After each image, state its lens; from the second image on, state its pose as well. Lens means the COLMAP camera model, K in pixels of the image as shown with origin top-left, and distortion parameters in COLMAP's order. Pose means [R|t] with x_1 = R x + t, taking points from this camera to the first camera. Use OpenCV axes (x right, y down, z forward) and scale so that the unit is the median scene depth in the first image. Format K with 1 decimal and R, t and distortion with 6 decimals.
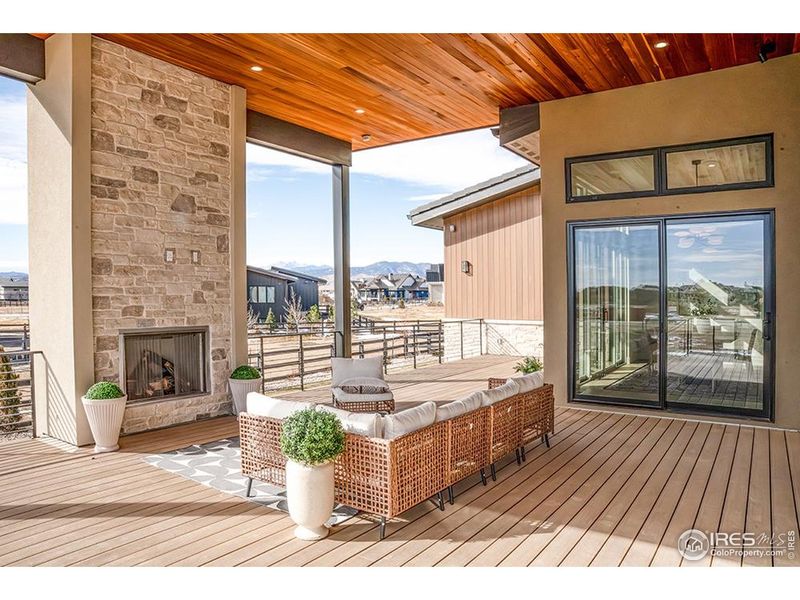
lens RADIAL K [[591.7, 0, 401.5], [0, 591.7, 297.7], [0, 0, 1]] dist [-0.003323, -0.001040]
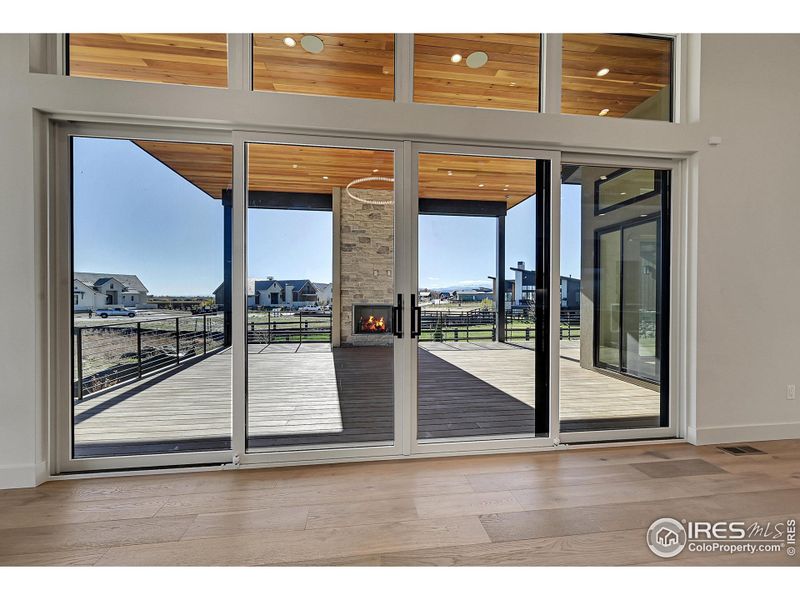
lens RADIAL K [[314.4, 0, 398.9], [0, 314.4, 298.3], [0, 0, 1]] dist [0.001306, 0.000024]
pose [[0.627012, 0.014058, -0.778883, 0.658014], [-0.016426, 0.999853, 0.004823, 0.021160], [0.778837, 0.009770, 0.627151, 0.312556]]
